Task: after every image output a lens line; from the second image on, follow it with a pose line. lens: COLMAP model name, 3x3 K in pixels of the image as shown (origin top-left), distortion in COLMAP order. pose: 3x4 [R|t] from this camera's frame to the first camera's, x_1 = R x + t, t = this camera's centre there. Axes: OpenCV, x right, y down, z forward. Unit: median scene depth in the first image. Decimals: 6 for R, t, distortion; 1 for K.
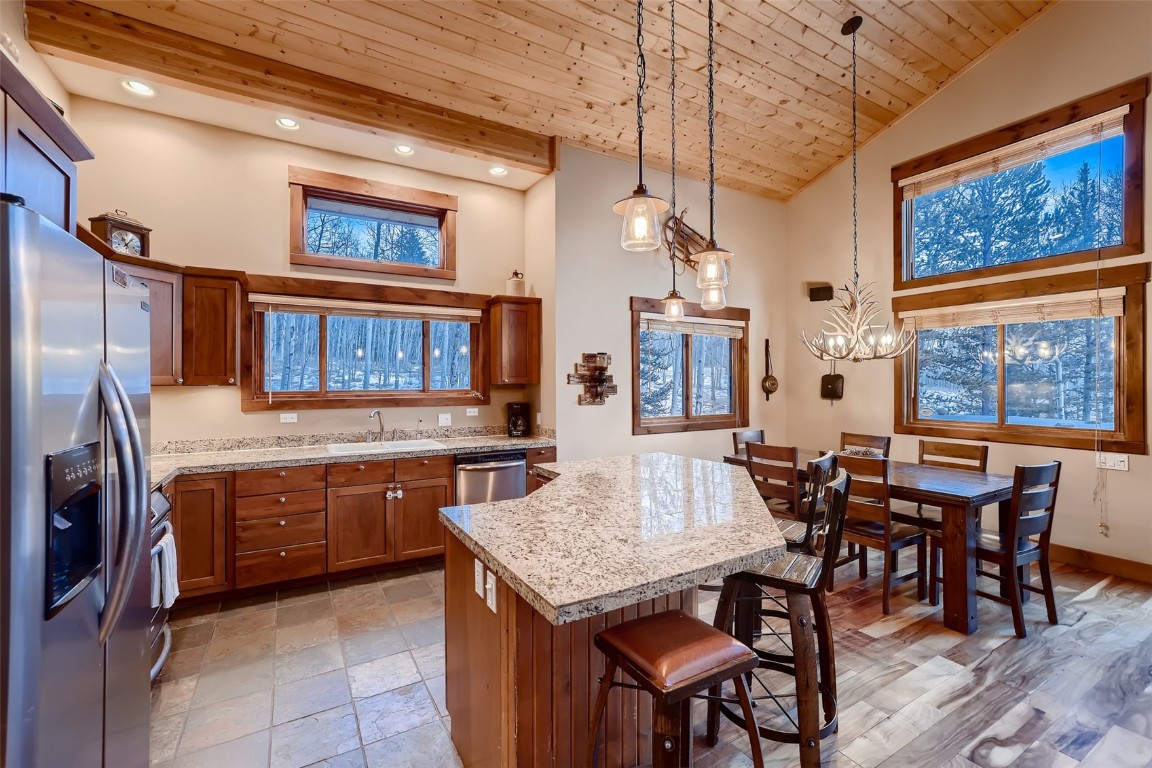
lens RADIAL K [[496.2, 0, 567.1], [0, 496.2, 379.7], [0, 0, 1]] dist [-0.021874, 0.012722]
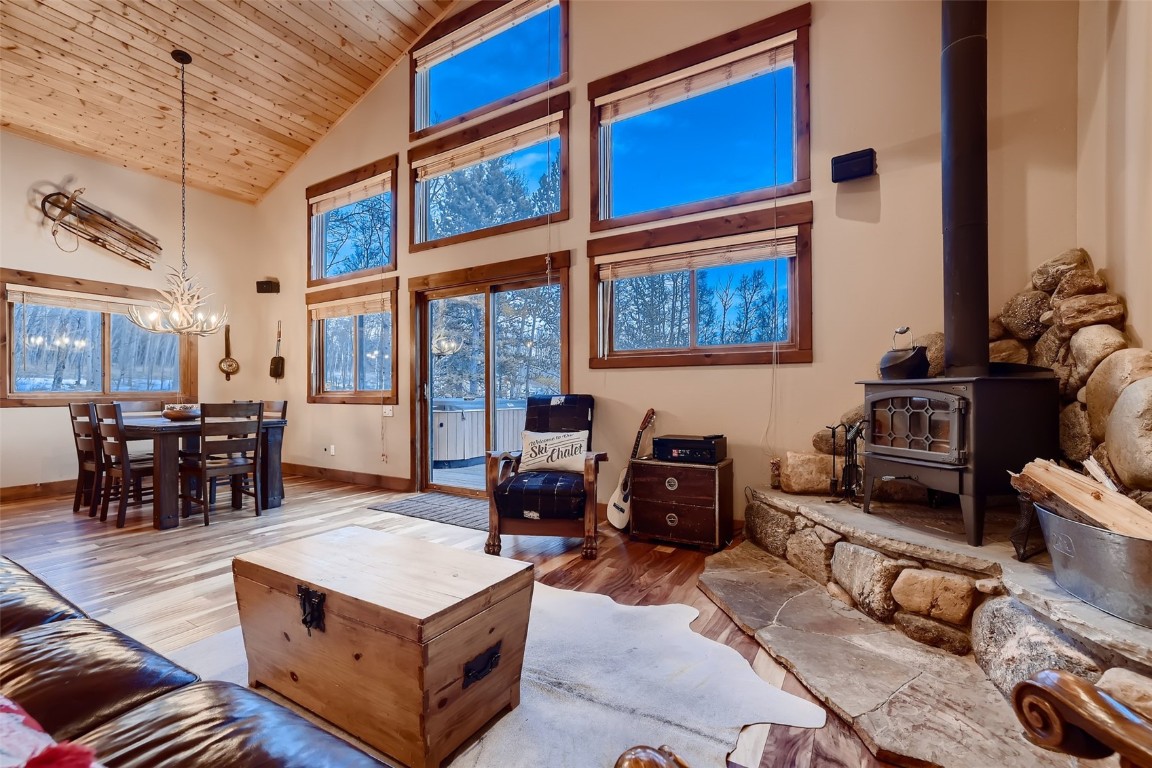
lens RADIAL K [[496.2, 0, 577.2], [0, 496.2, 390.7], [0, 0, 1]] dist [-0.021874, 0.012722]
pose [[0.875319, -0.002925, 0.483537, 0.720296], [0.004575, 0.999987, -0.002231, 0.091713], [-0.483524, 0.004165, 0.875321, -0.446399]]
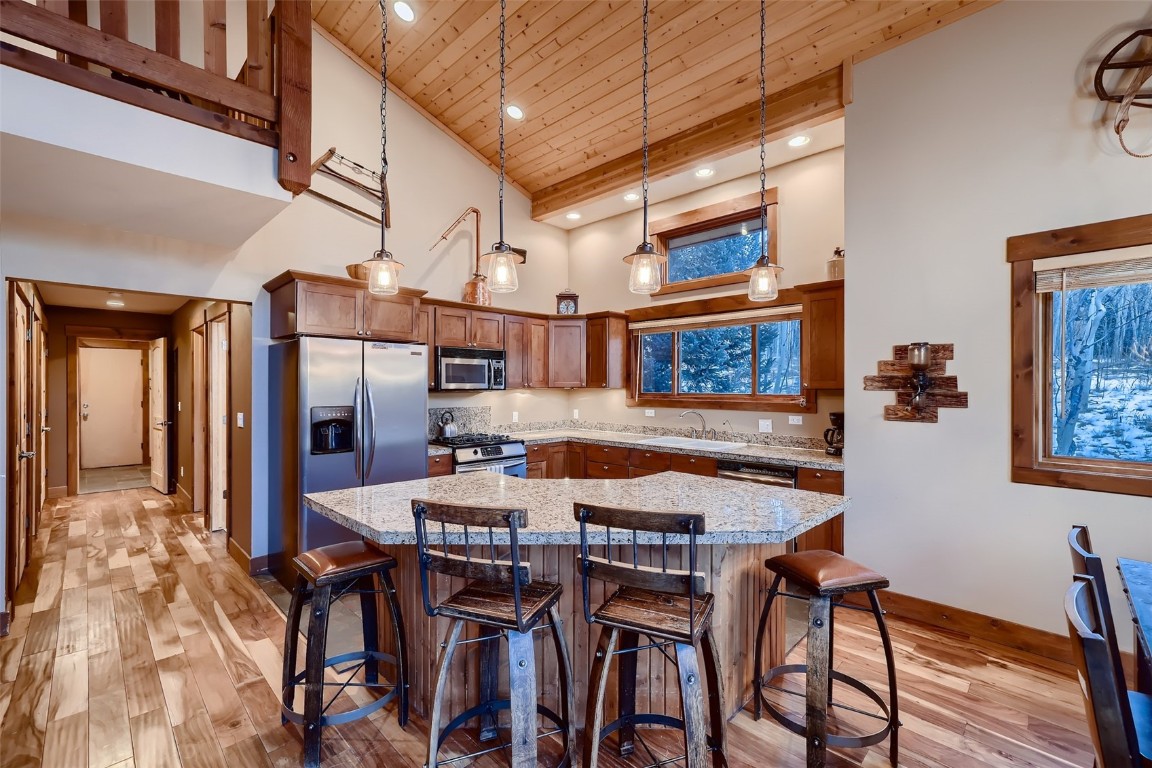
lens RADIAL K [[496.2, 0, 578.0], [0, 496.2, 385.1], [0, 0, 1]] dist [-0.021874, 0.012722]
pose [[0.256150, 0.001626, -0.966636, 0.584014], [0.000201, 0.999998, 0.001735, 0.000328], [0.966637, -0.000639, 0.256149, 0.405783]]
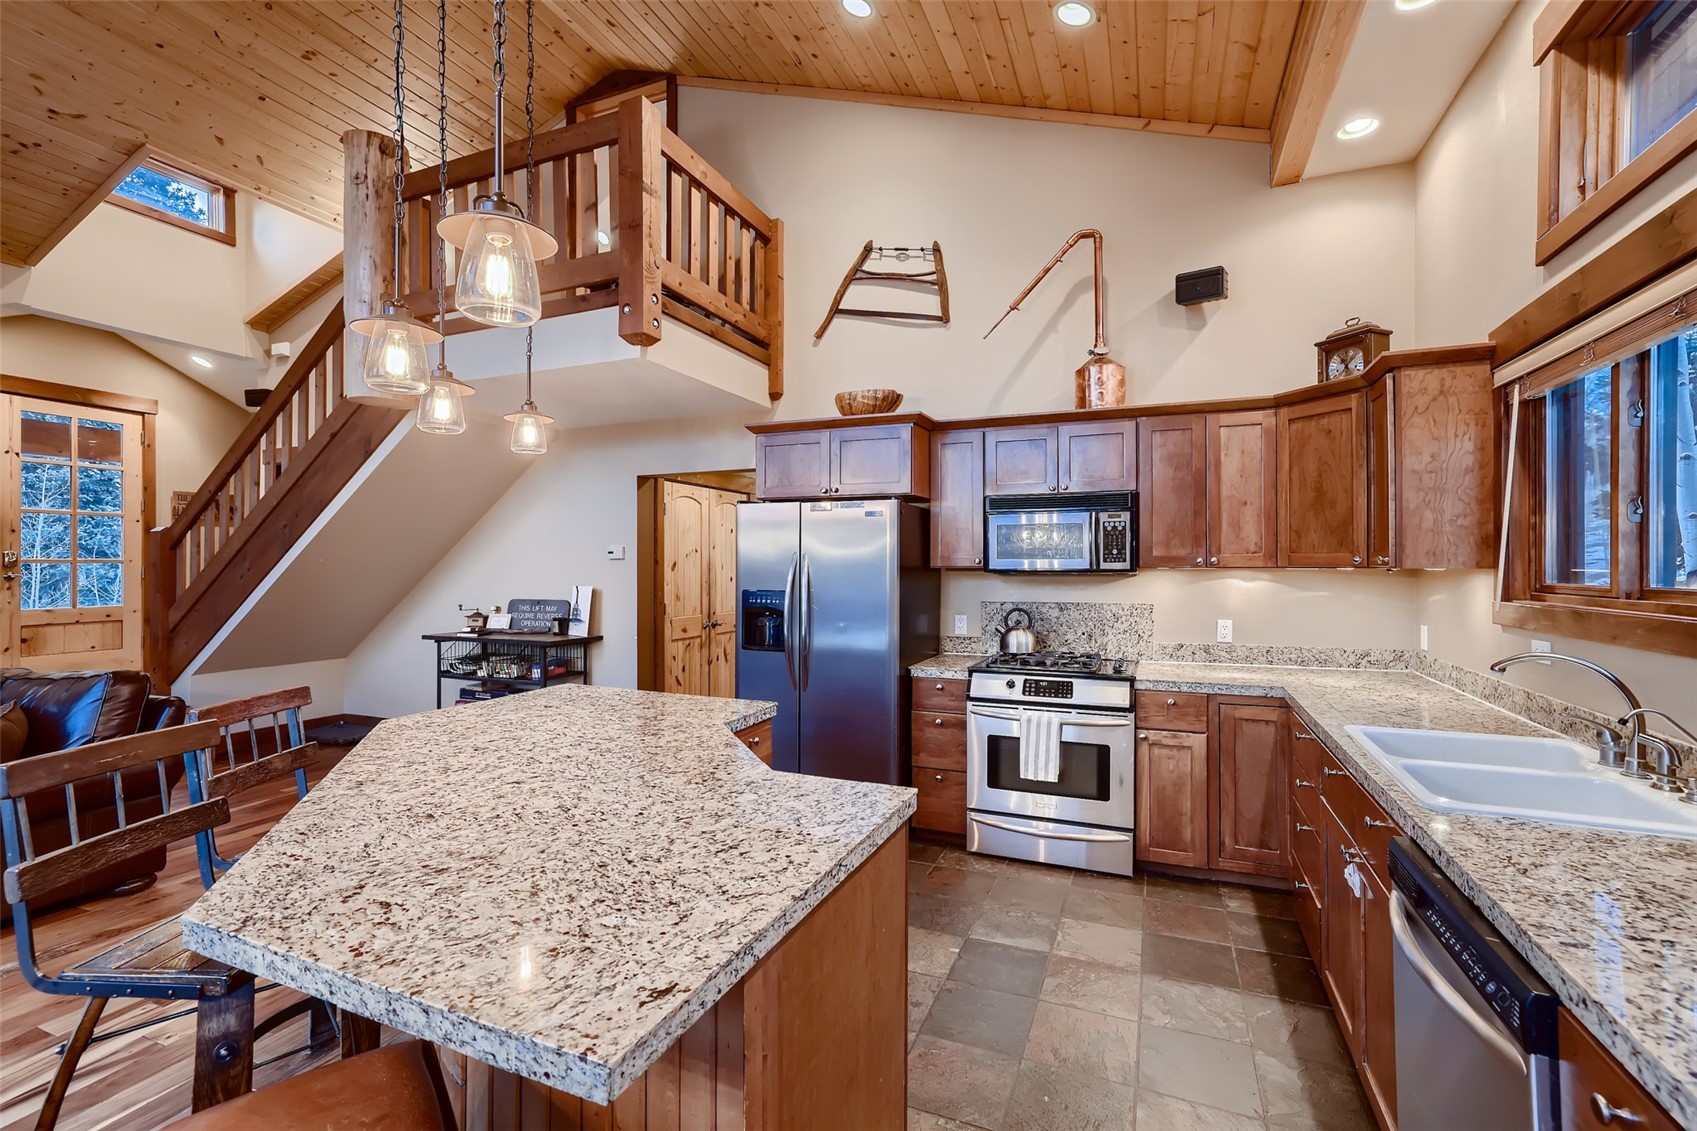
lens RADIAL K [[731.0, 0, 849.5], [0, 731.0, 566.3], [0, 0, 1]] dist [-0.021874, 0.012722]
pose [[-0.802470, 0.001862, -0.596690, 0.205659], [0.003263, 0.999994, -0.001267, 0.006702], [0.596684, -0.002963, -0.802471, 0.979317]]
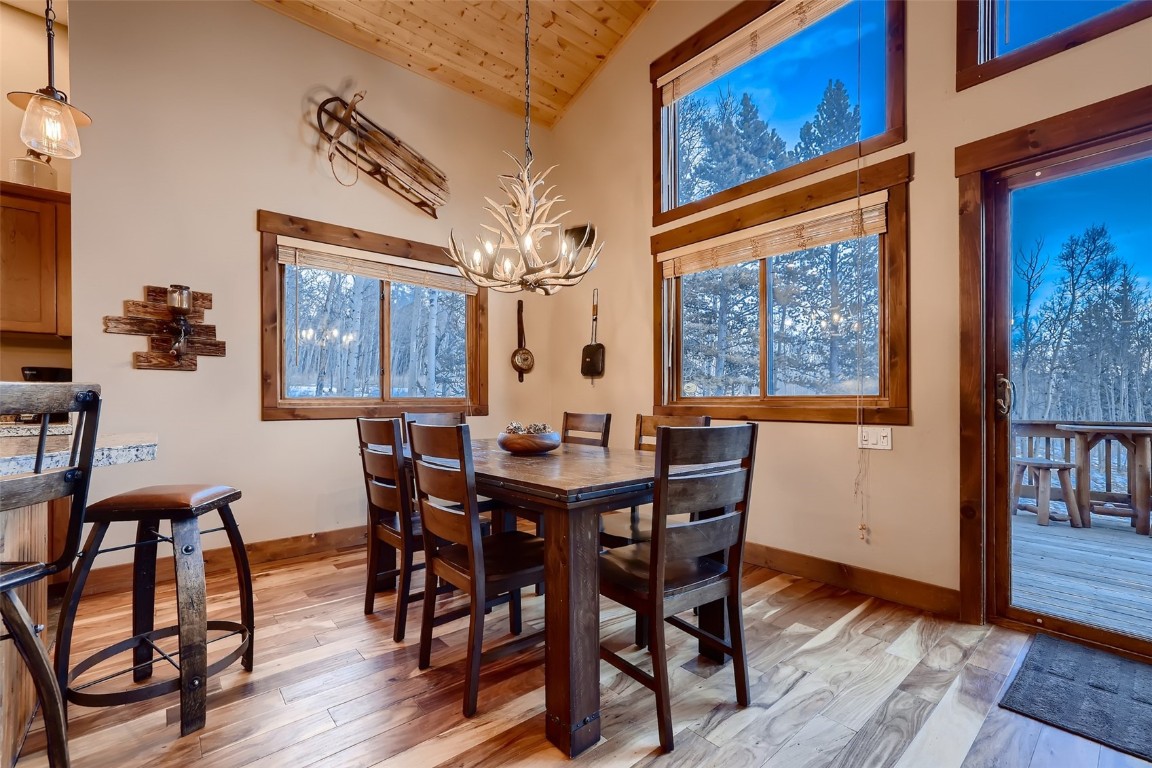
lens RADIAL K [[496.2, 0, 573.8], [0, 496.2, 401.6], [0, 0, 1]] dist [-0.021874, 0.012722]
pose [[0.984327, -0.001981, 0.176341, 0.451960], [0.001452, 0.999994, 0.003128, 0.090707], [-0.176346, -0.002822, 0.984324, 0.306932]]
